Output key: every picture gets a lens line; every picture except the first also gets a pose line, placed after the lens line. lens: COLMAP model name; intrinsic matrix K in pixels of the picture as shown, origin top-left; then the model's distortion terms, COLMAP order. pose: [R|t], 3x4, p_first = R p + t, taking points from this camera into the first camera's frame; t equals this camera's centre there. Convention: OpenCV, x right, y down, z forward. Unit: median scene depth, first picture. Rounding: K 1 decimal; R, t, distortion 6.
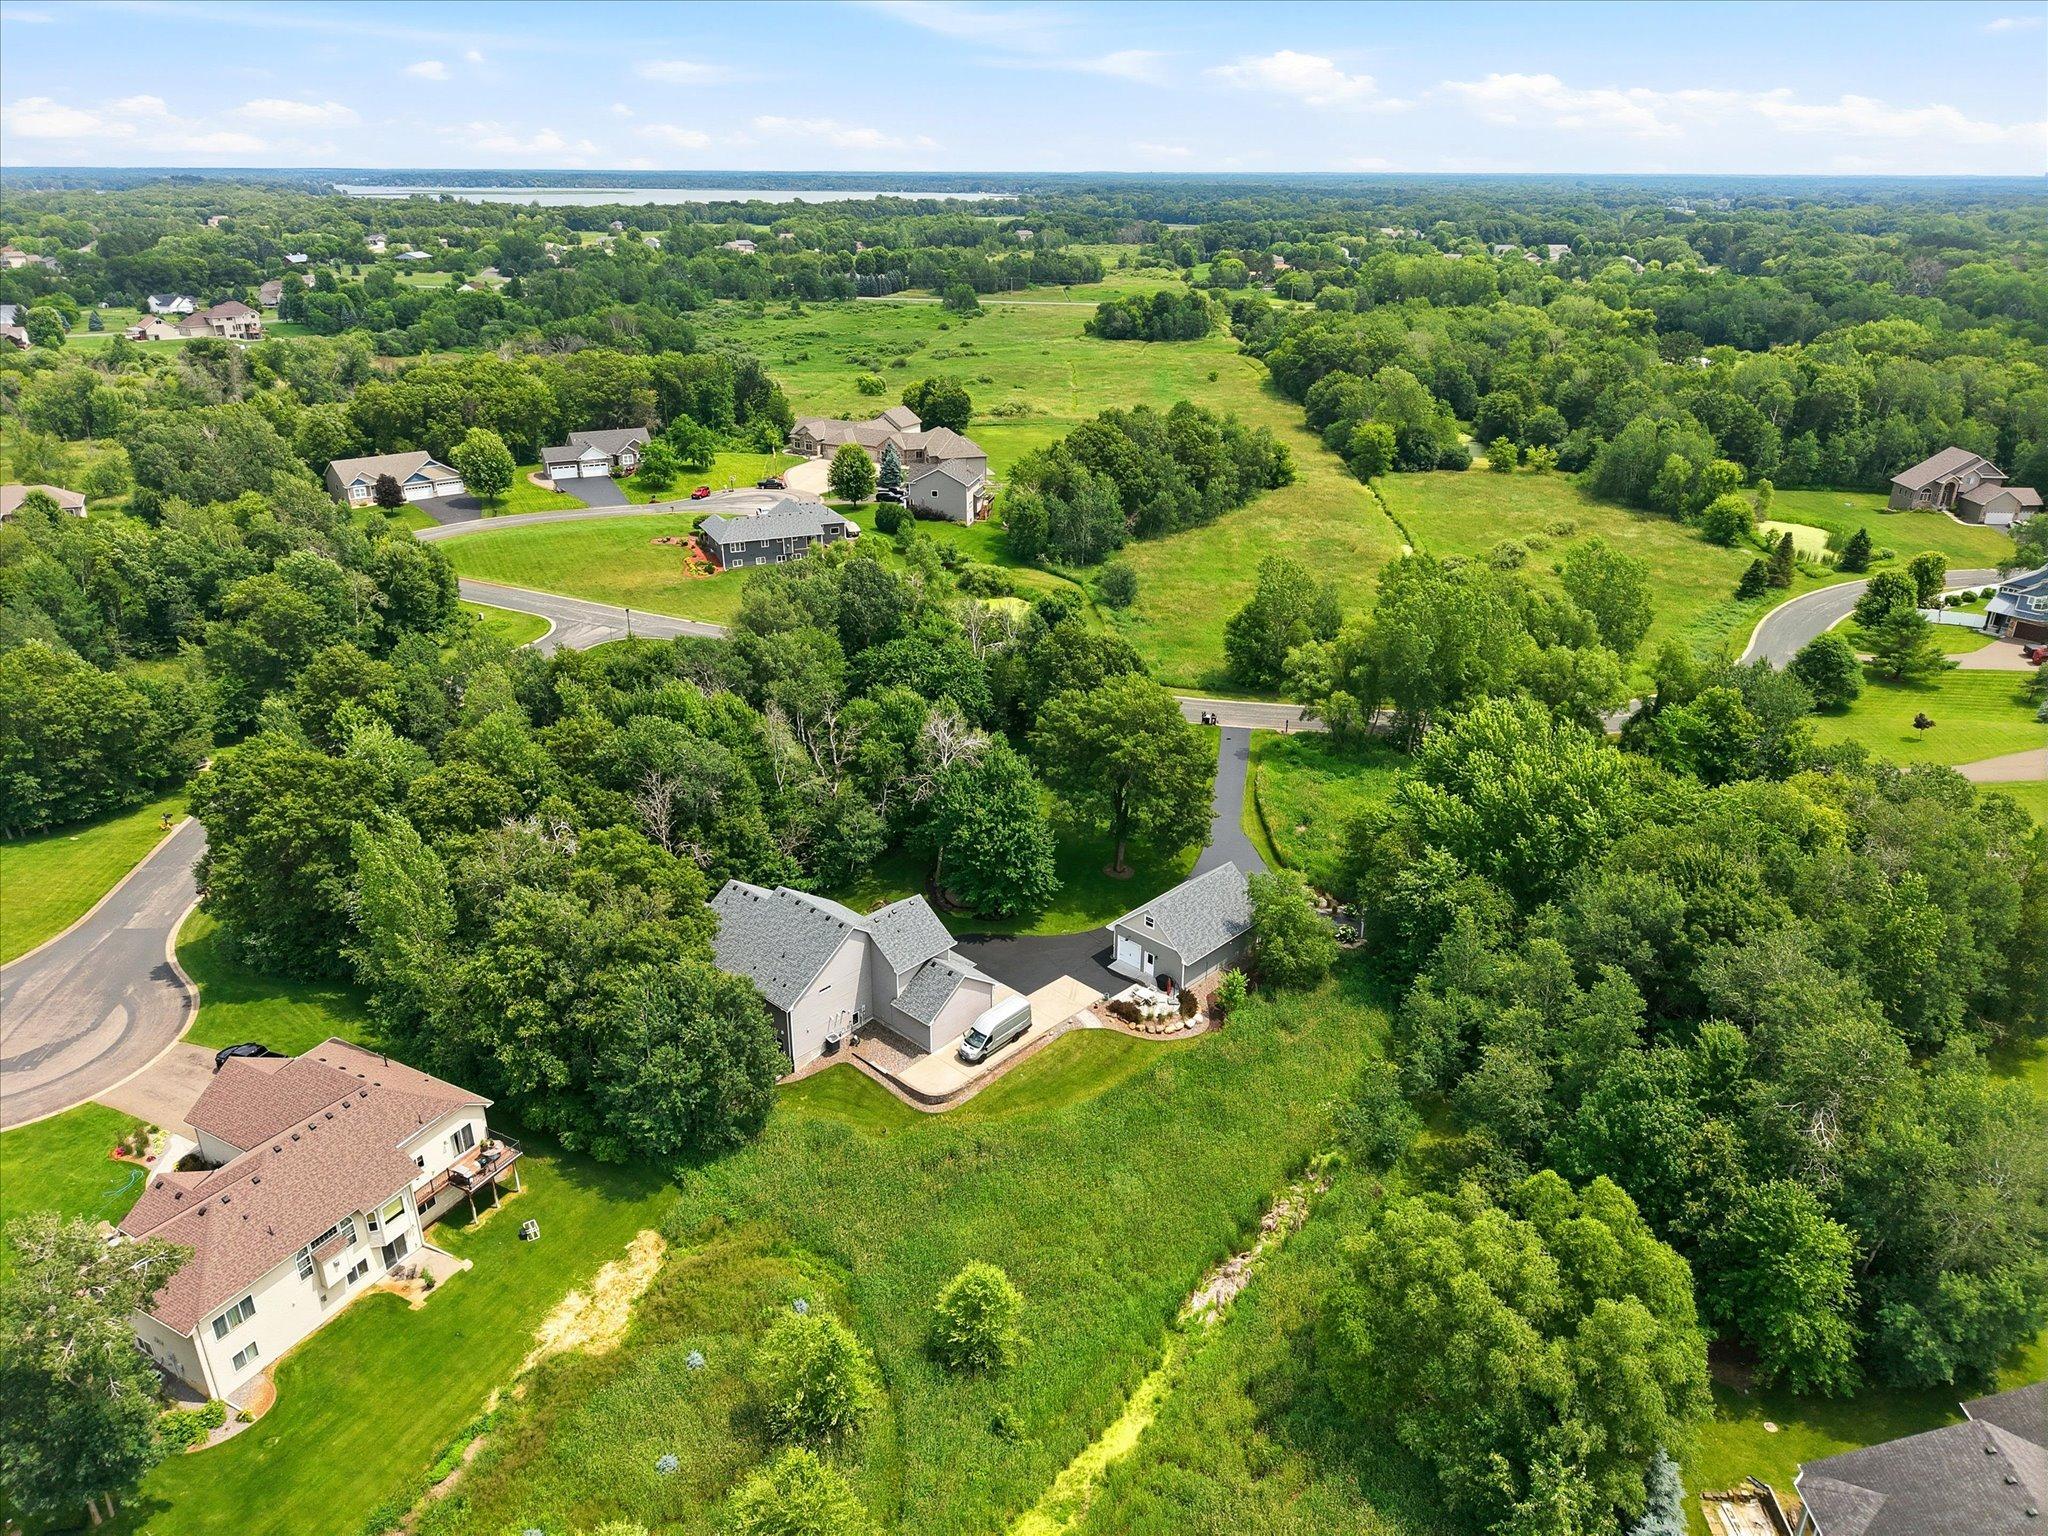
lens RADIAL K [[1365.3, 0, 1015.2], [0, 1365.3, 767.1], [0, 0, 1]] dist [0.031739, -0.038269]
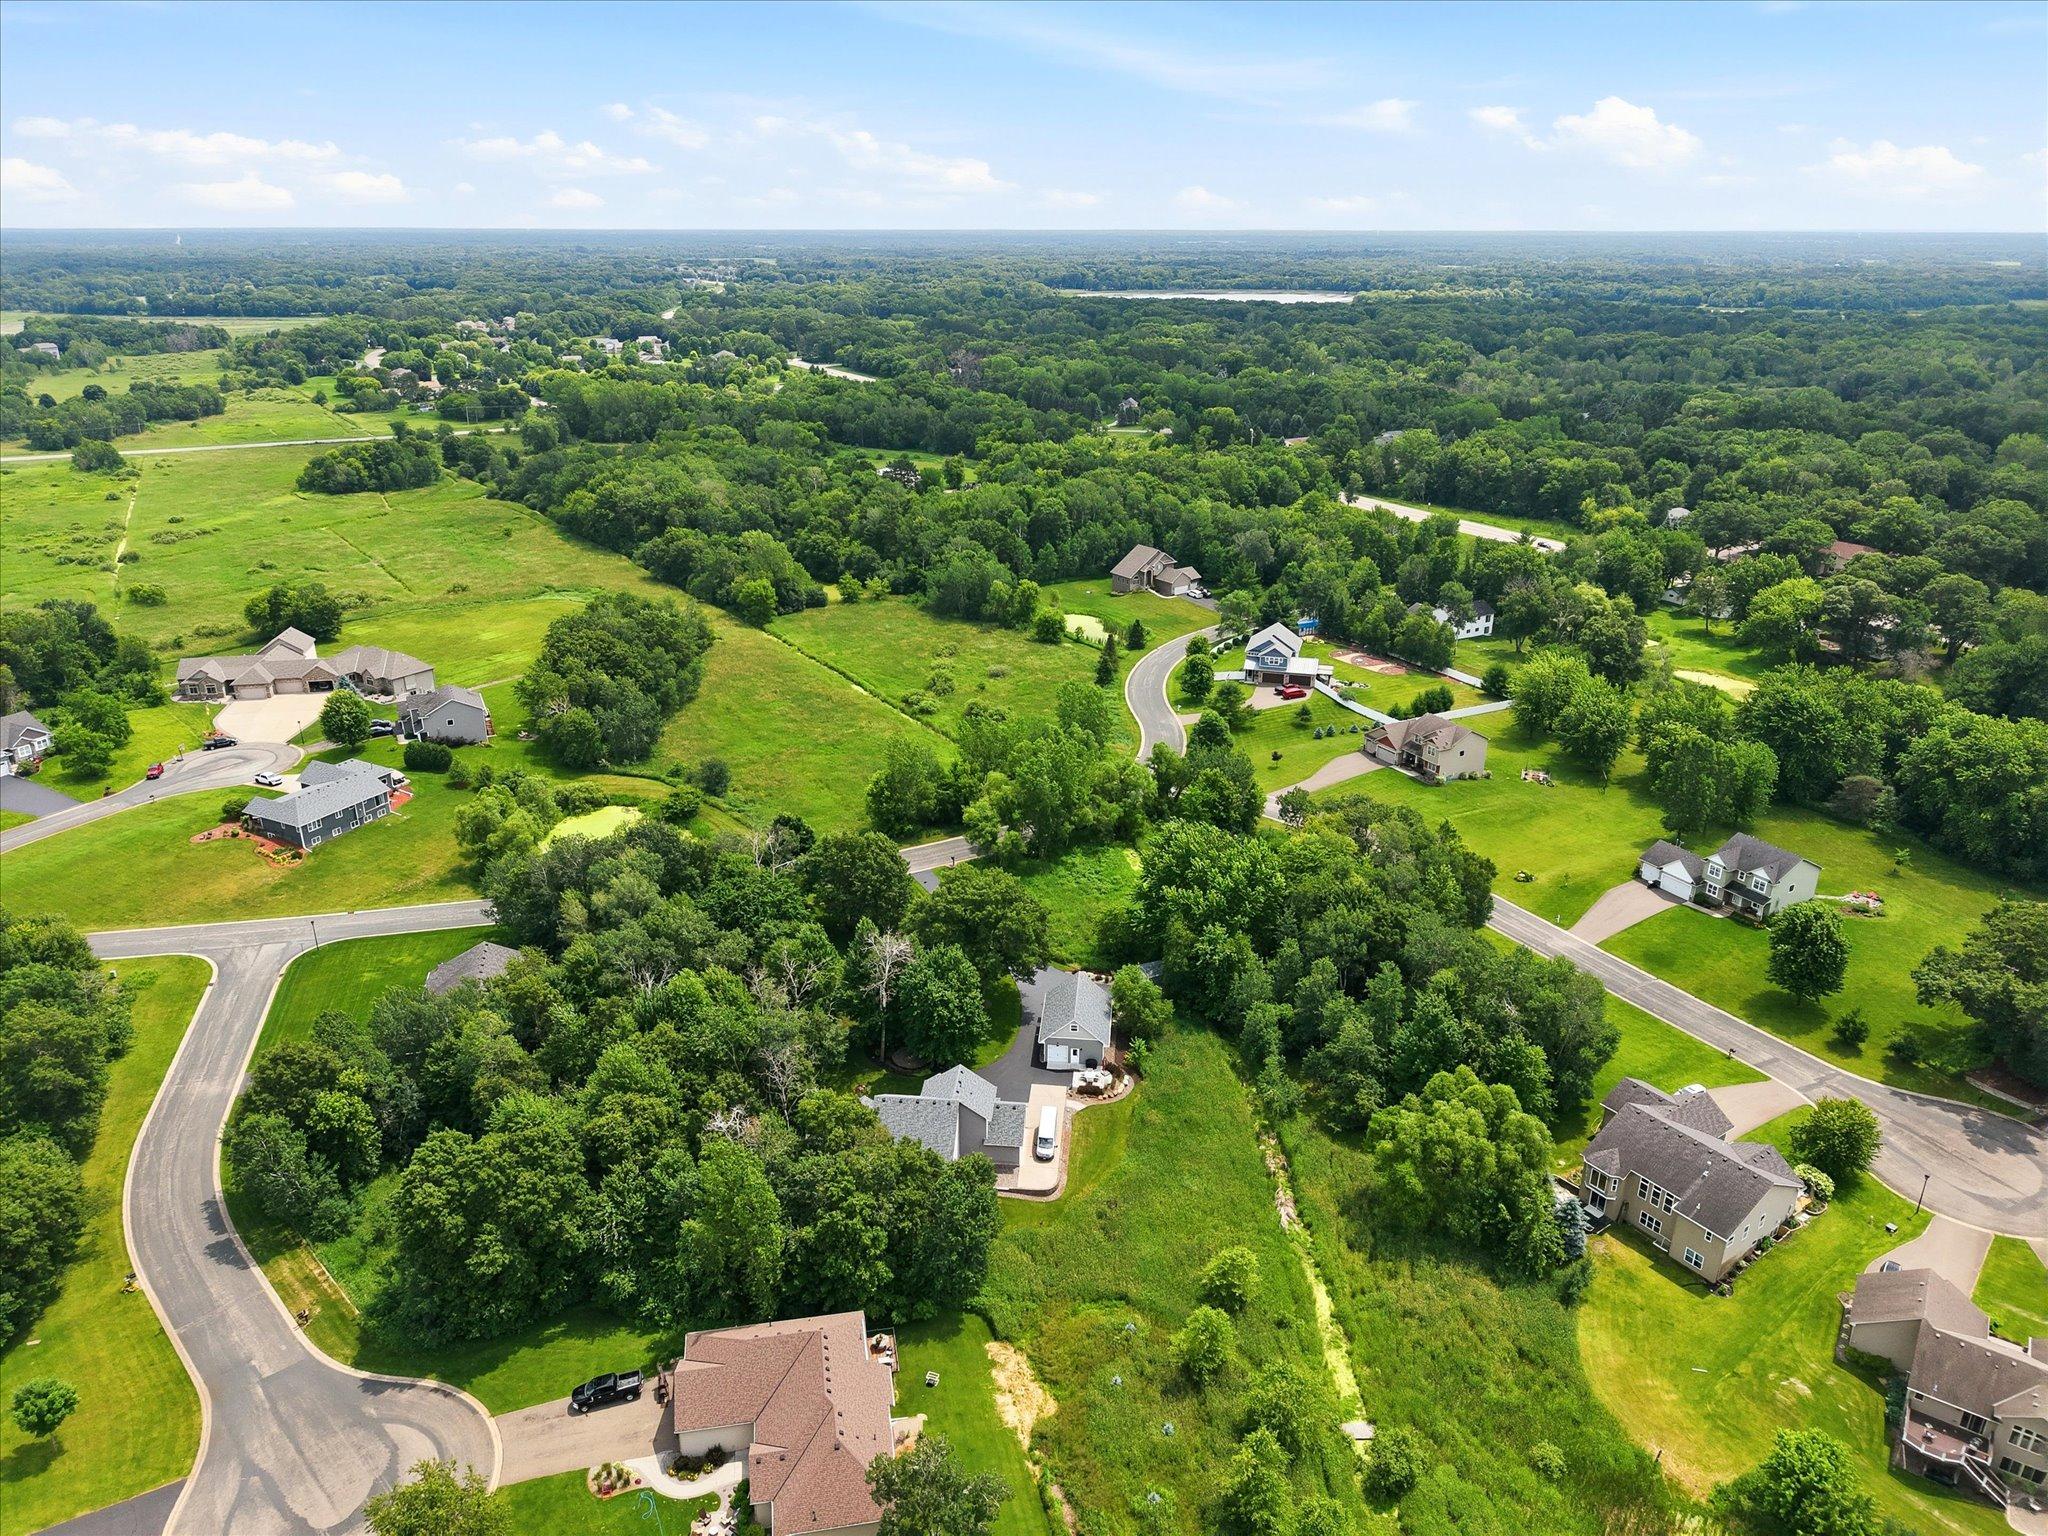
lens RADIAL K [[1365.3, 0, 1015.2], [0, 1365.3, 767.1], [0, 0, 1]] dist [0.031739, -0.038269]
pose [[0.786105, -0.228167, 0.574437, -0.697195], [0.247594, 0.967791, 0.045581, -0.231080], [-0.566335, 0.106395, 0.817279, -0.198521]]
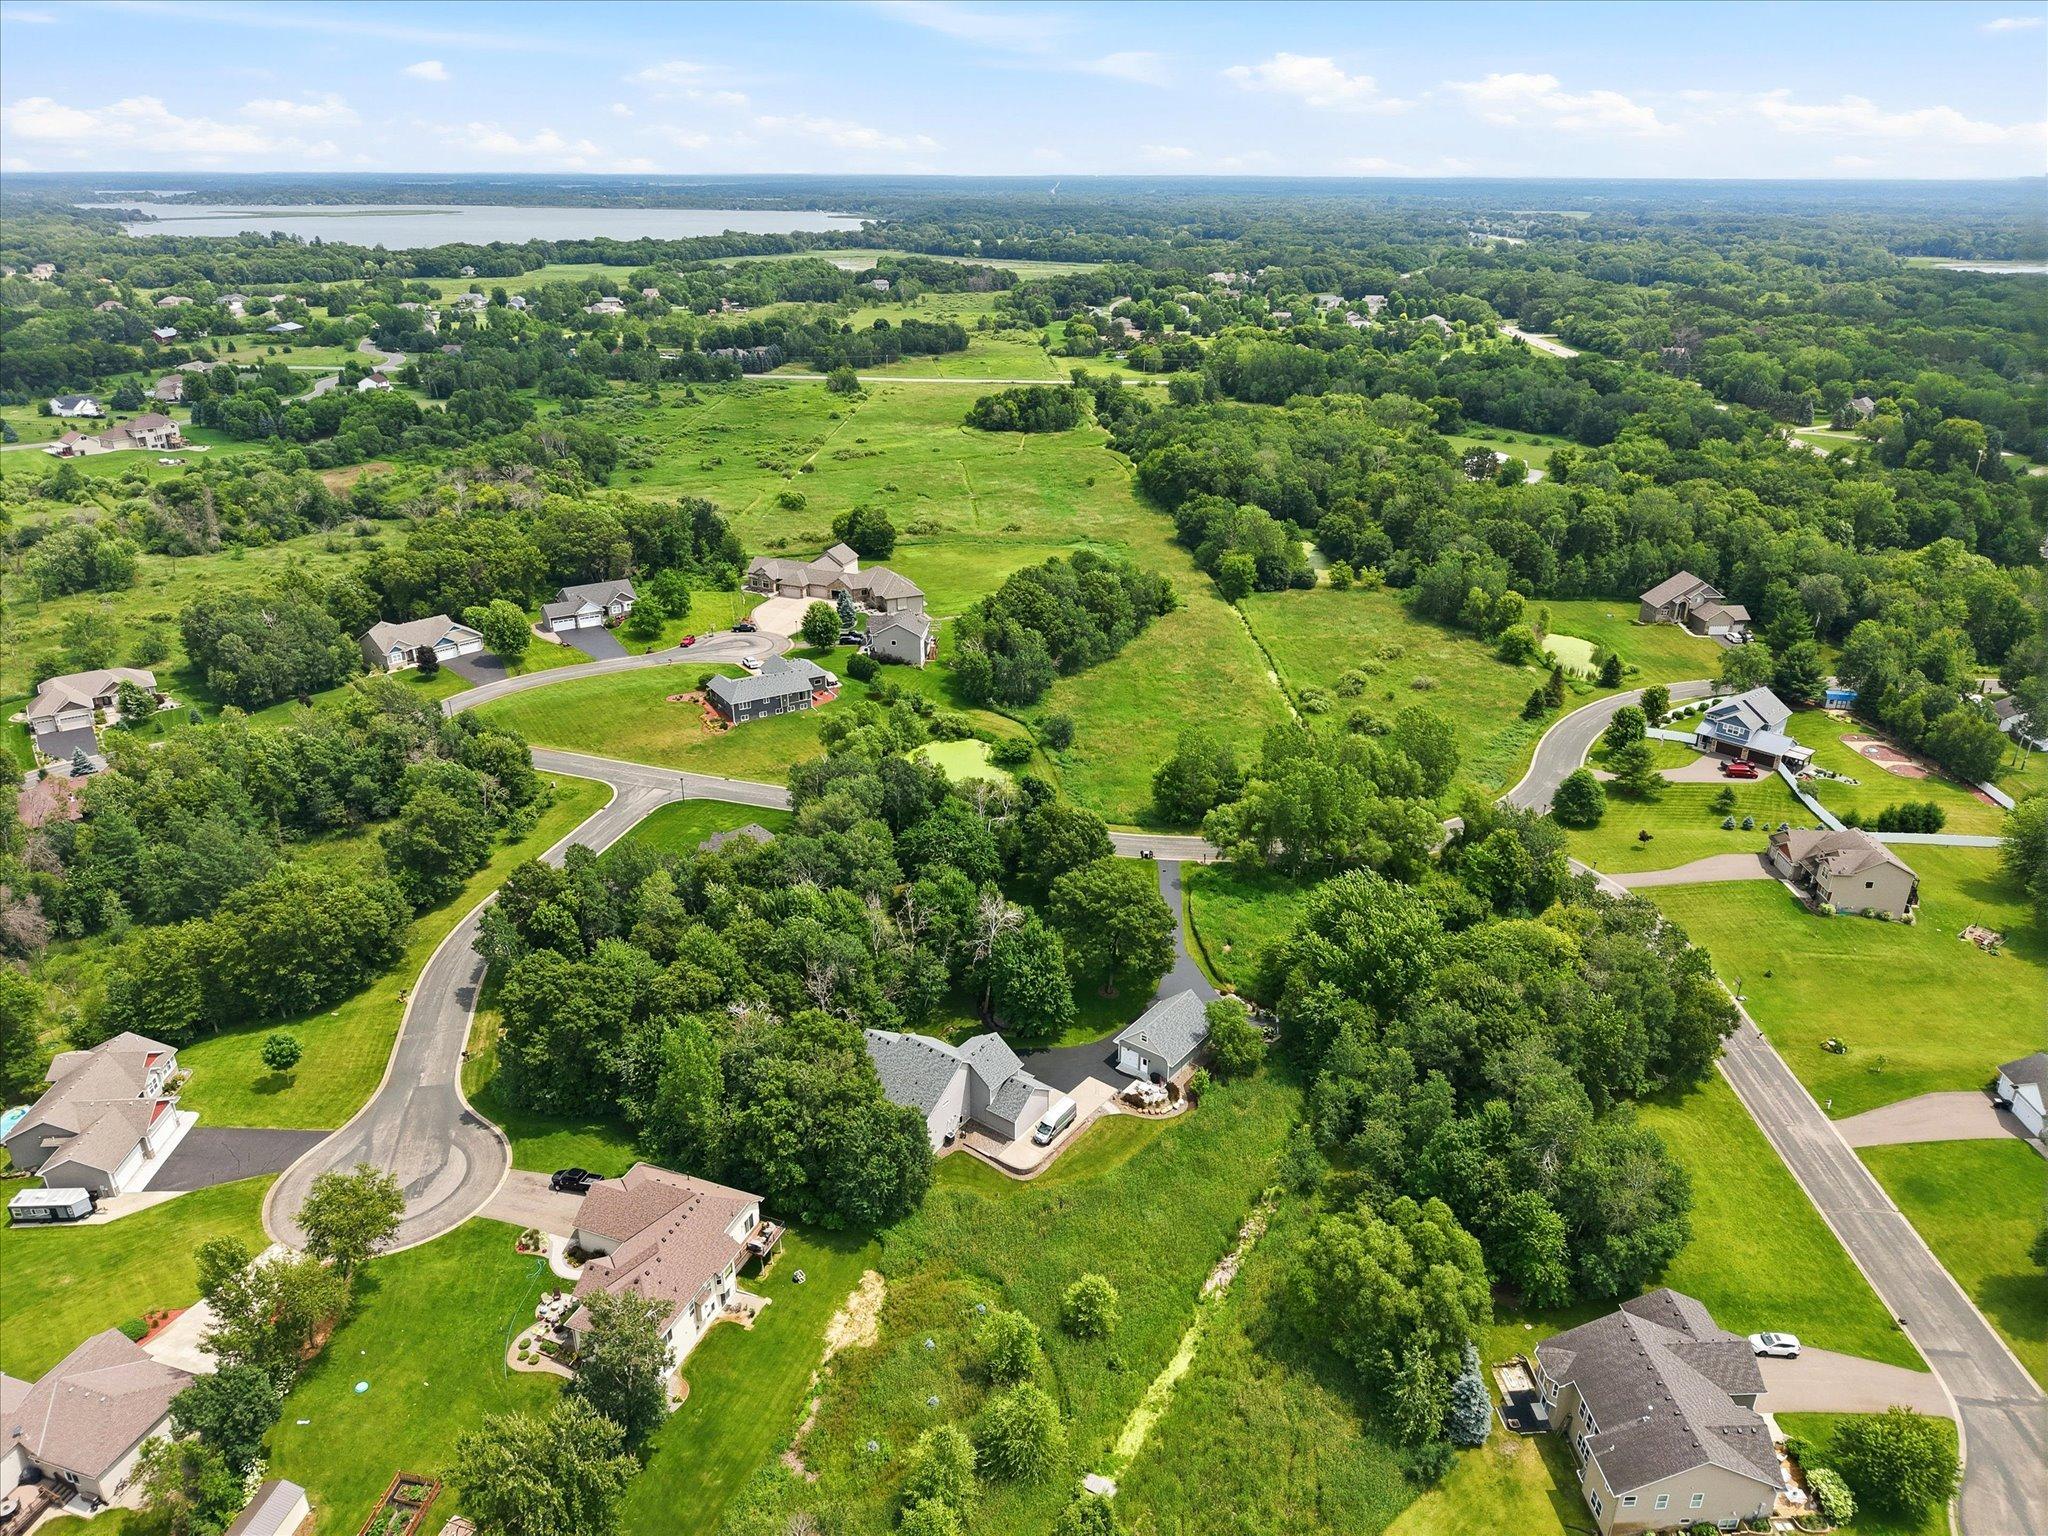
lens RADIAL K [[1365.3, 0, 1015.2], [0, 1365.3, 767.1], [0, 0, 1]] dist [0.031739, -0.038269]
pose [[0.993444, -0.045793, 0.104748, -0.177094], [0.045888, 0.998945, 0.001502, -0.184085], [-0.104706, 0.003314, 0.994498, -0.462642]]
